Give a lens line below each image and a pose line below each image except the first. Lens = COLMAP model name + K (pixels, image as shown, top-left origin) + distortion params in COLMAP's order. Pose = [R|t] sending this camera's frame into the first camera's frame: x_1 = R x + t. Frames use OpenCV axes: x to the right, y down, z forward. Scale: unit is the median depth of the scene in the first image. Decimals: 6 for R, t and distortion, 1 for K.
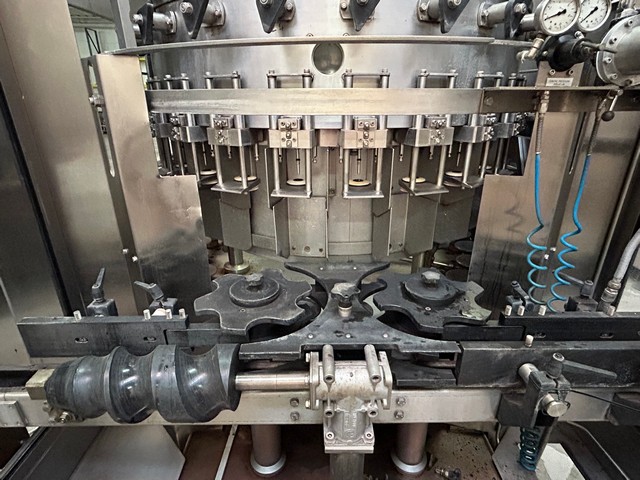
lens RADIAL K [[352.5, 0, 322.2], [0, 352.5, 242.2], [0, 0, 1]] dist [-0.007930, -0.003369]
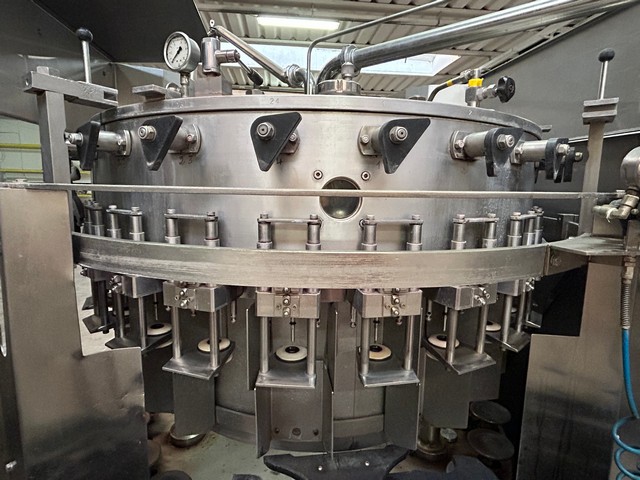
lens RADIAL K [[352.5, 0, 319.7], [0, 352.5, 241.1], [0, 0, 1]] dist [-0.007930, -0.003369]
pose [[0.991821, 0.003567, 0.127590, -0.115566], [0.026666, 0.971761, -0.234455, -0.246823], [-0.124823, 0.235940, 0.963718, 0.284499]]
